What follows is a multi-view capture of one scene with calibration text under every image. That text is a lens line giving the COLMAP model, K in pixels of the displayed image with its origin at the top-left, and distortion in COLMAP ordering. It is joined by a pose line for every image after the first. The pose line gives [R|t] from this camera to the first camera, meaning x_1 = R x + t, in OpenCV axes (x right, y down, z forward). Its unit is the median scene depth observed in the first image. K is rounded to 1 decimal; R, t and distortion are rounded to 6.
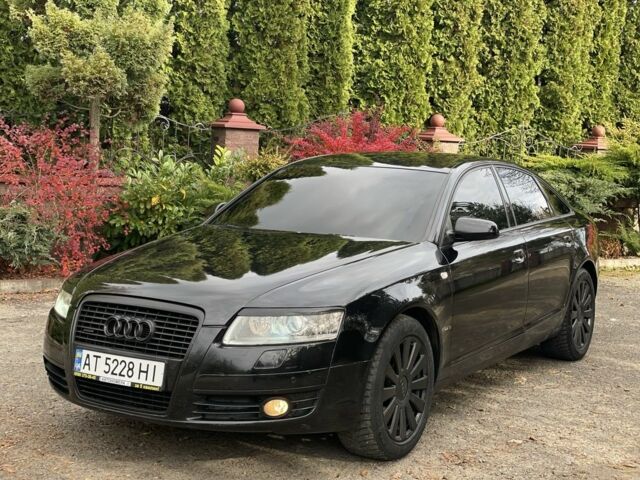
lens RADIAL K [[955.7, 0, 320.0], [0, 955.7, 240.0], [0, 0, 1]] dist [0.134375, -0.220470]
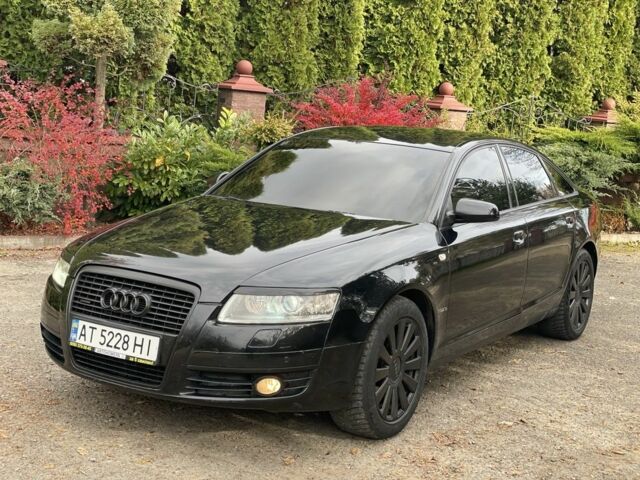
lens RADIAL K [[955.7, 0, 320.0], [0, 955.7, 240.0], [0, 0, 1]] dist [0.134375, -0.220470]
pose [[0.999282, 0.037610, -0.004689, 0.004556], [-0.037359, 0.998276, 0.045268, -0.016735], [0.006383, -0.045060, 0.998964, 0.000559]]
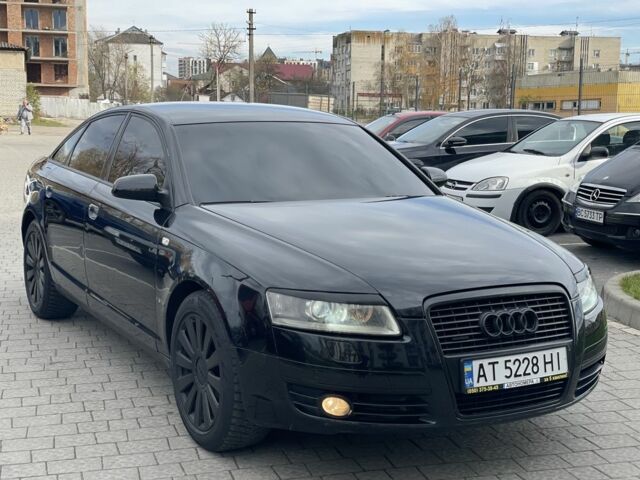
lens RADIAL K [[955.7, 0, 320.0], [0, 955.7, 240.0], [0, 0, 1]] dist [0.134375, -0.220470]
pose [[0.486409, -0.146234, 0.861407, -0.687678], [0.071106, 0.989250, 0.127786, -0.072072], [-0.870833, -0.000905, 0.491578, 0.478020]]
